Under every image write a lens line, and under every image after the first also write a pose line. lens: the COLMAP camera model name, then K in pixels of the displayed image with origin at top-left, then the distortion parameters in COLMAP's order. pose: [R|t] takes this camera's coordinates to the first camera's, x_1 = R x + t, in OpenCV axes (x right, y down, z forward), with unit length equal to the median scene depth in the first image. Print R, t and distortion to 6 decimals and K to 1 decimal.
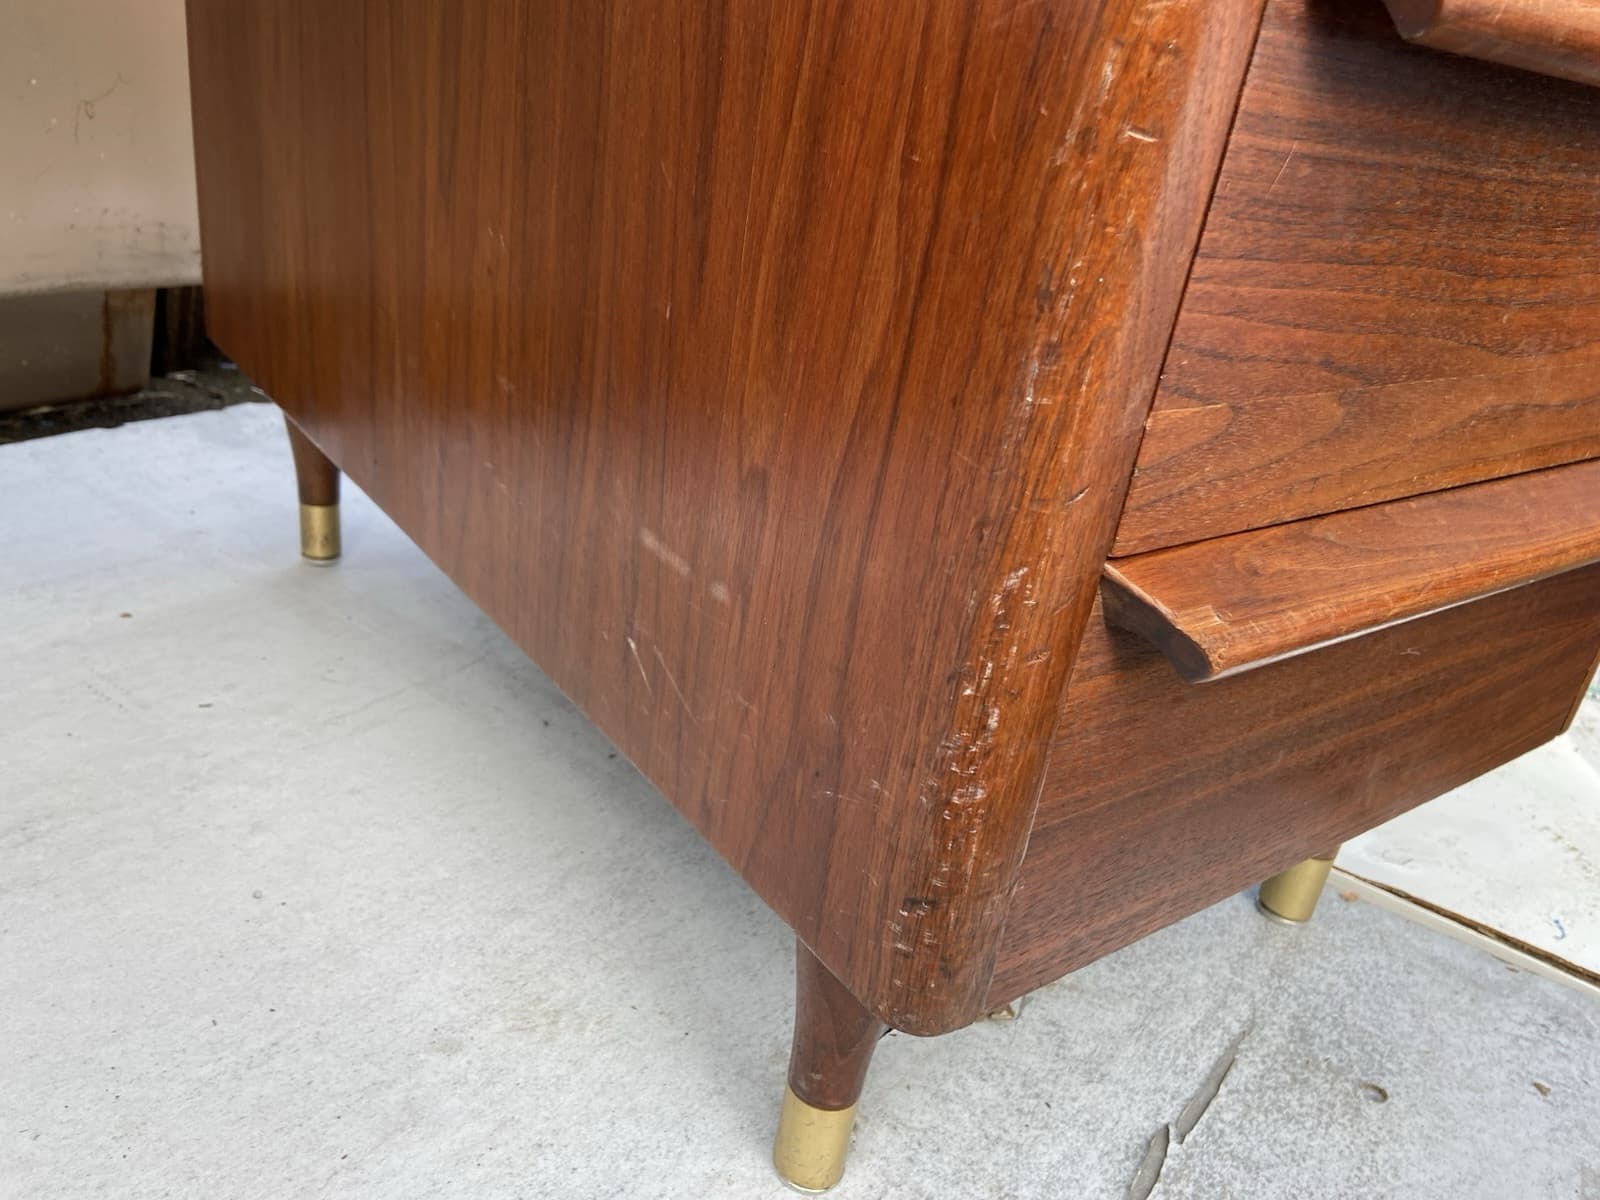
lens RADIAL K [[1205.4, 0, 779.5], [0, 1205.4, 603.5], [0, 0, 1]] dist [0.120953, -0.152682]
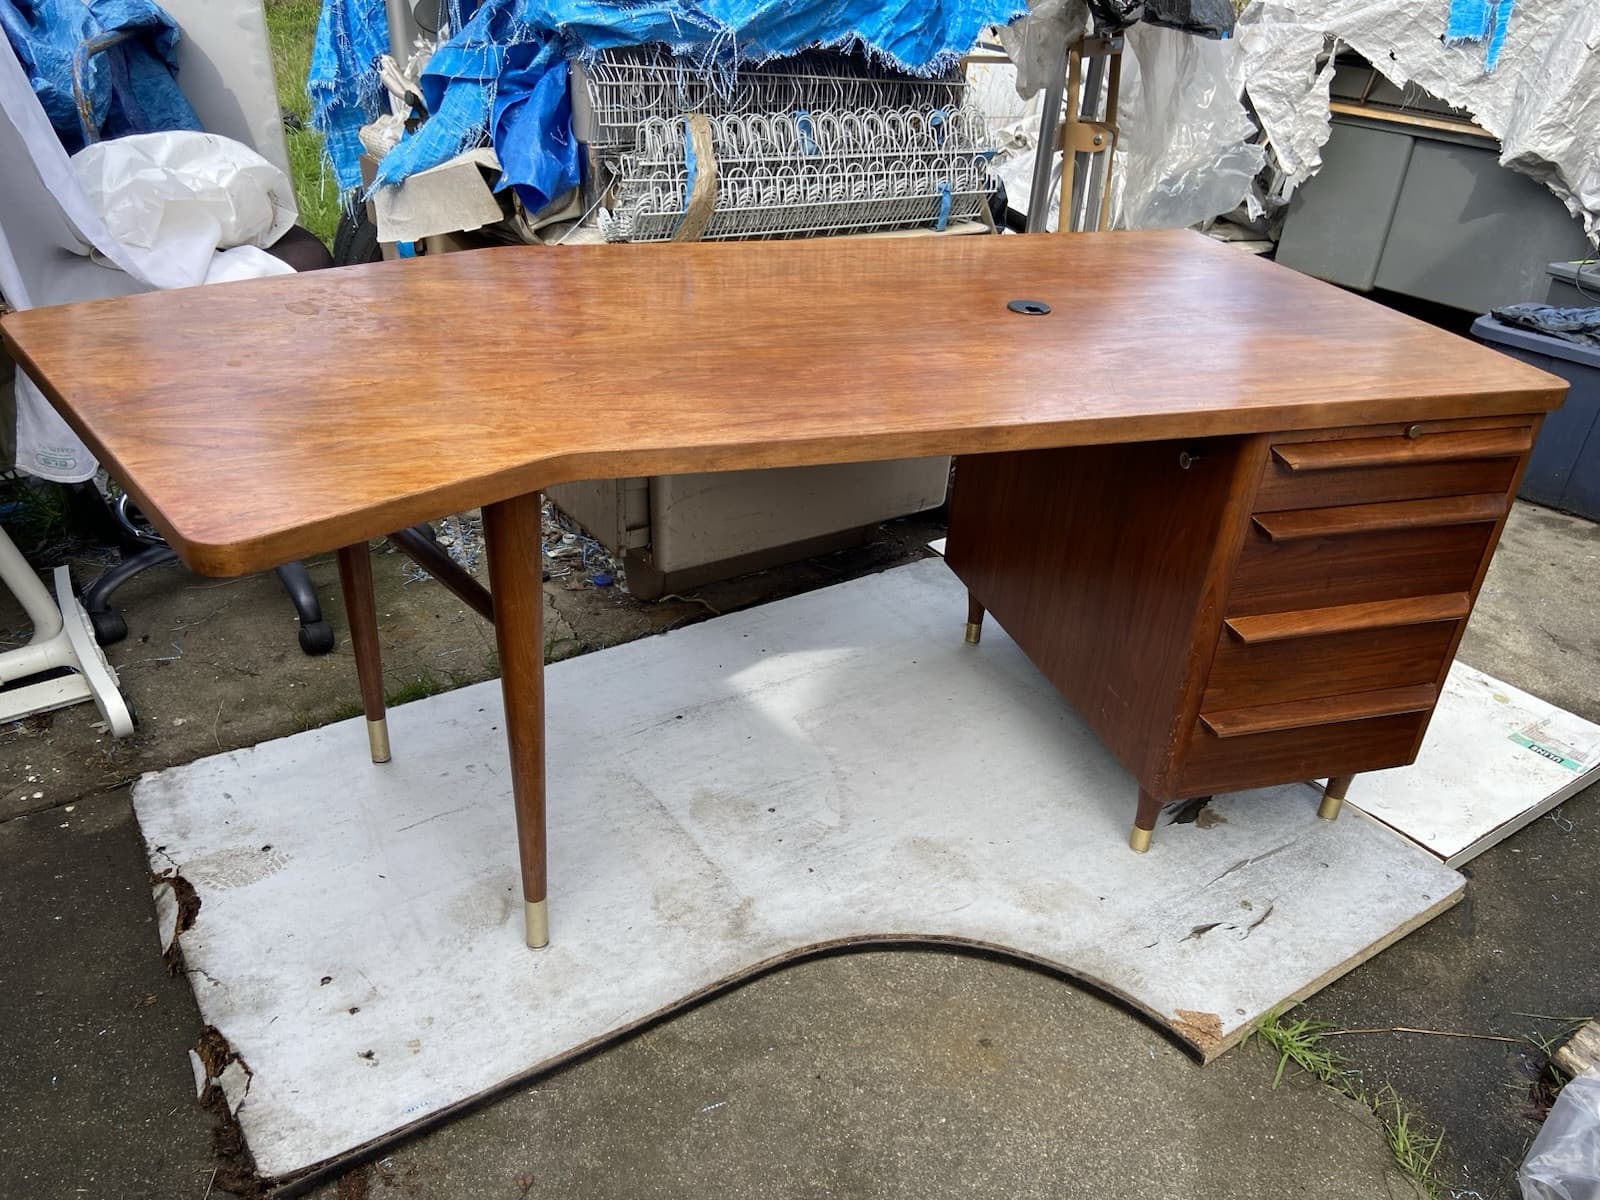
lens RADIAL K [[1205.4, 0, 788.4], [0, 1205.4, 608.0], [0, 0, 1]] dist [0.120953, -0.152682]
pose [[0.940846, 0.086818, -0.327523, 0.167267], [-0.073596, 0.995901, 0.052574, -0.385995], [0.330744, -0.025360, 0.943380, -2.783774]]
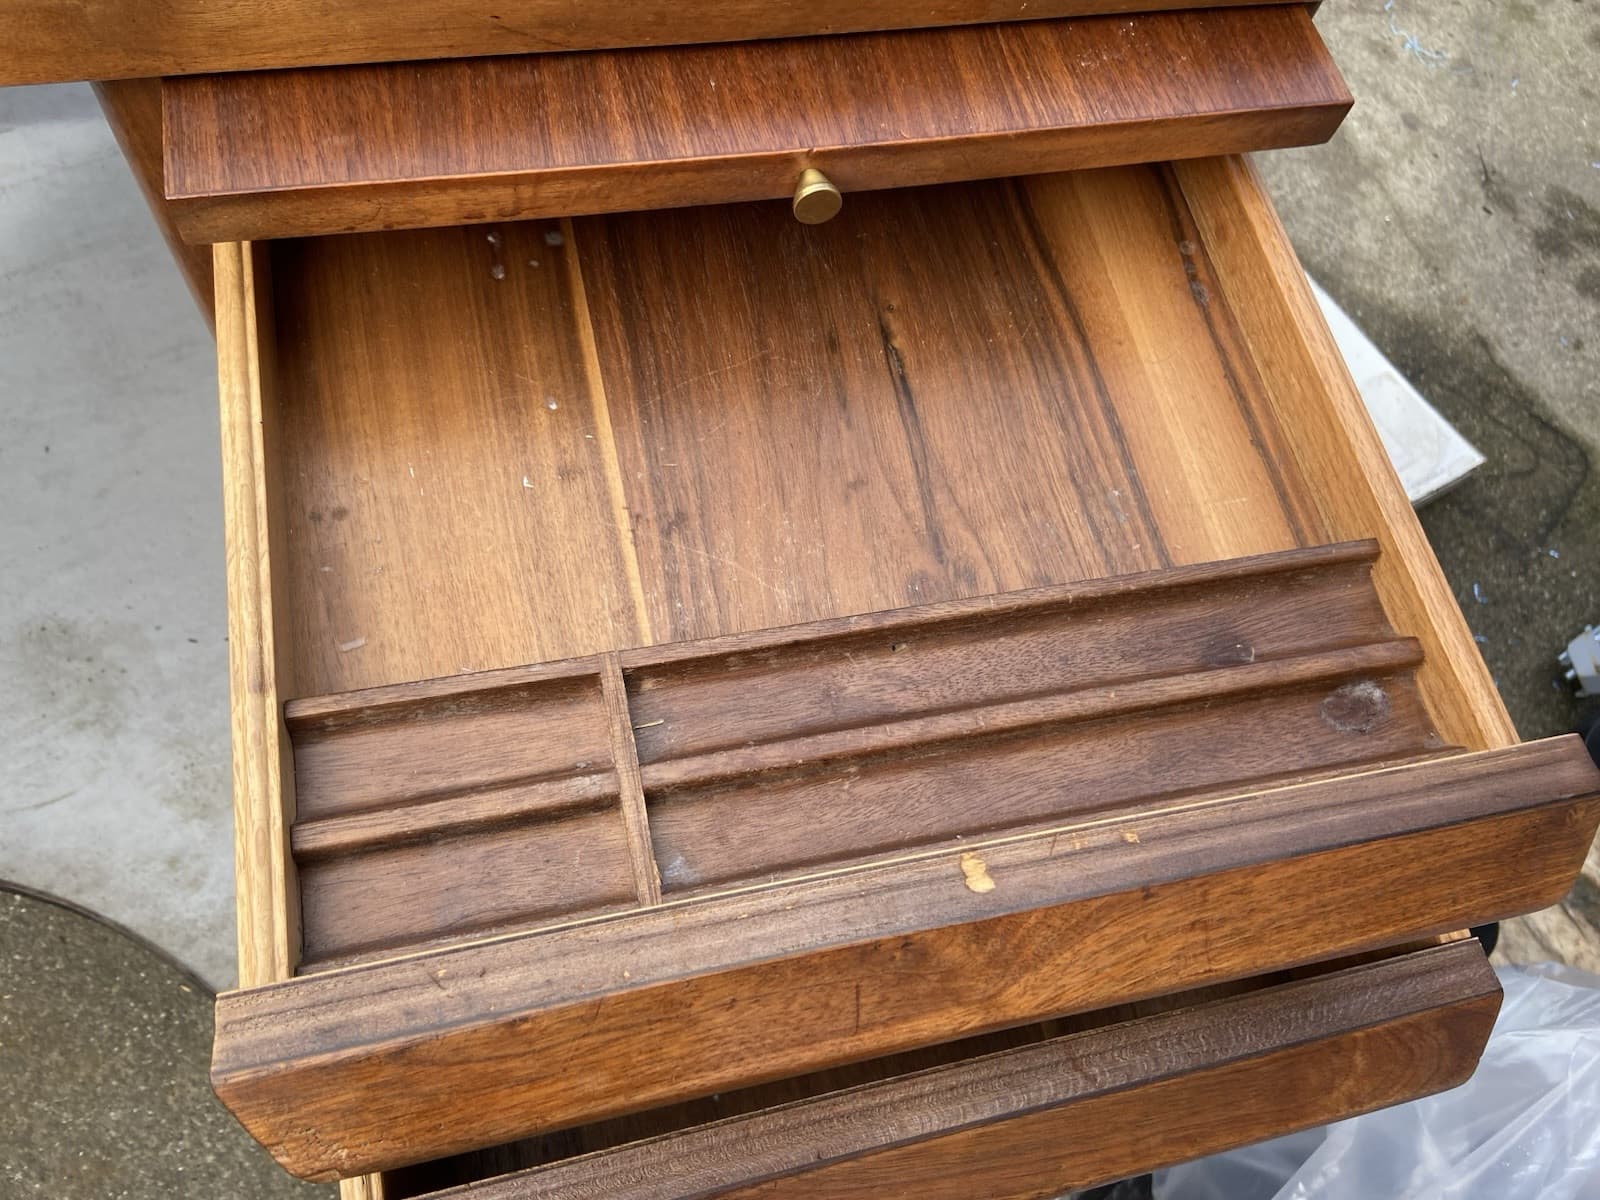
lens RADIAL K [[1205.4, 0, 793.6], [0, 1205.4, 607.9], [0, 0, 1]] dist [0.120953, -0.152682]
pose [[0.918673, 0.346750, -0.189217, 0.868230], [-0.162548, 0.768413, 0.618967, -0.980070], [0.360024, -0.537872, 0.762284, -0.348946]]
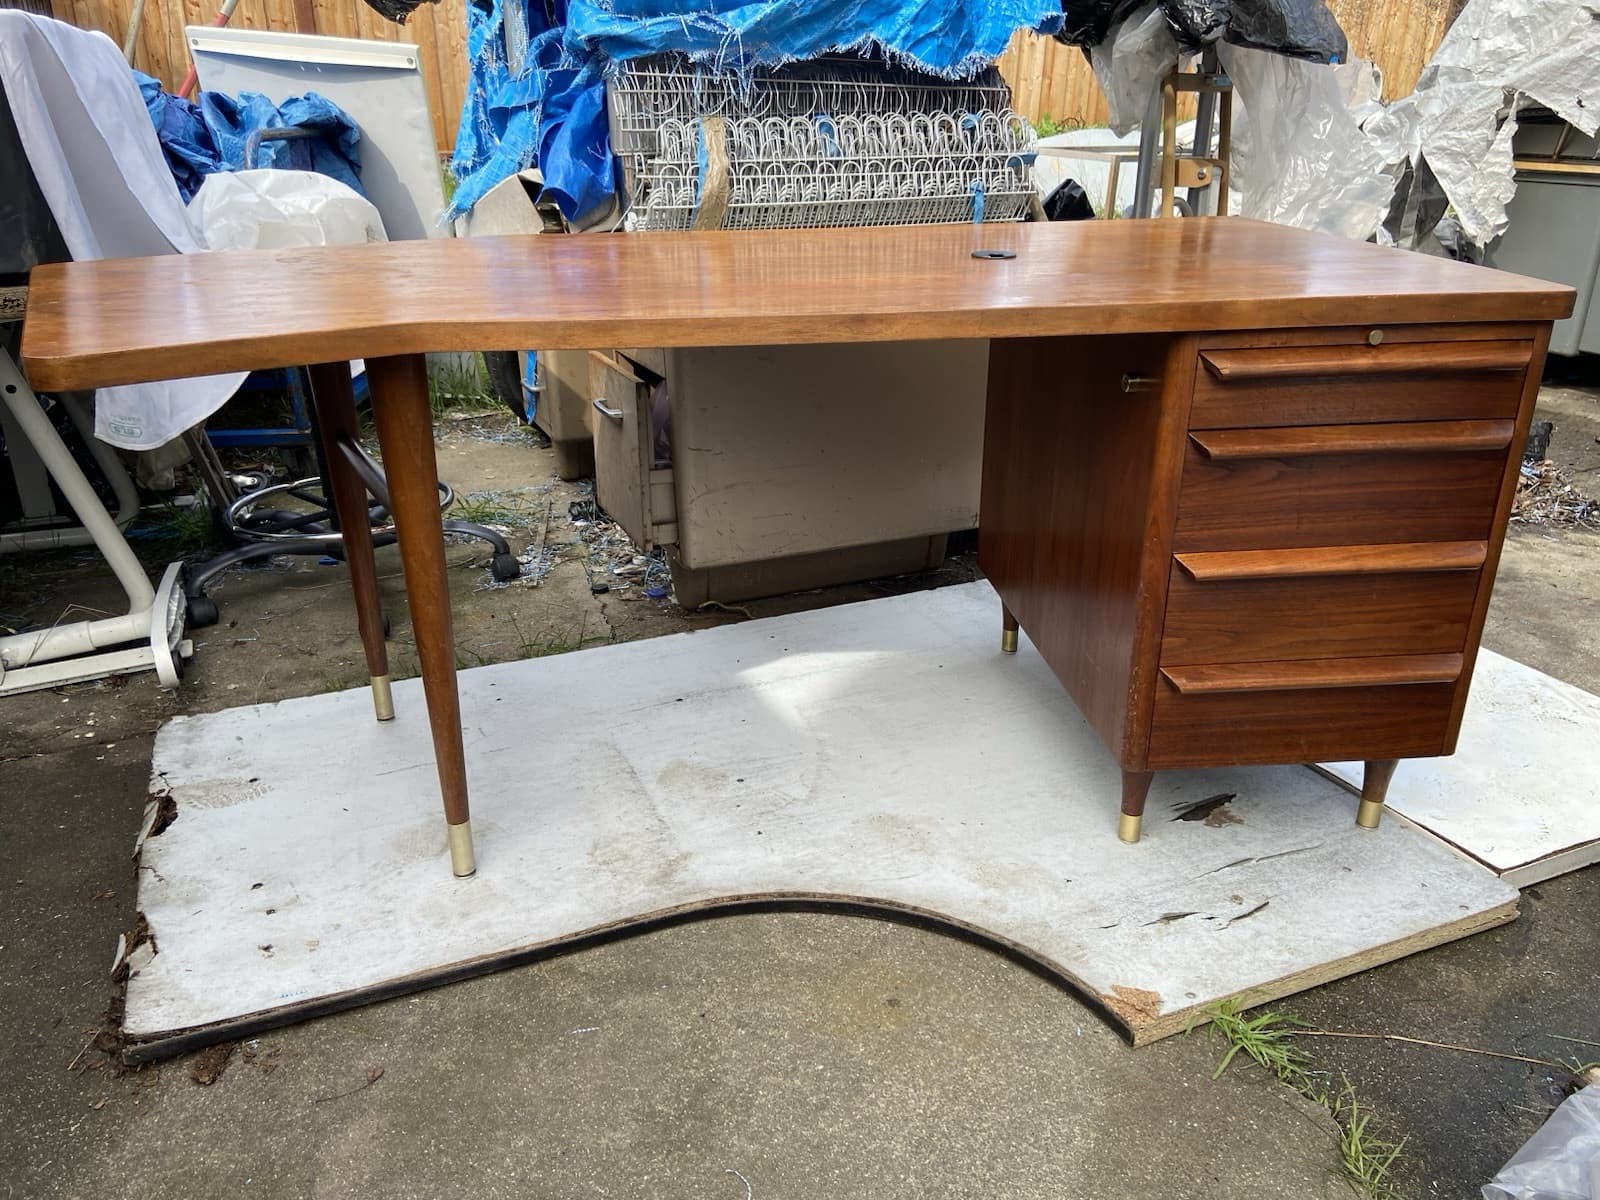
lens RADIAL K [[1205.4, 0, 777.1], [0, 1205.4, 606.8], [0, 0, 1]] dist [0.120953, -0.152682]
pose [[0.850570, 0.063125, -0.522059, 0.890407], [-0.103390, 0.993466, -0.048323, 0.071828], [0.515598, 0.095078, 0.851539, -2.384278]]
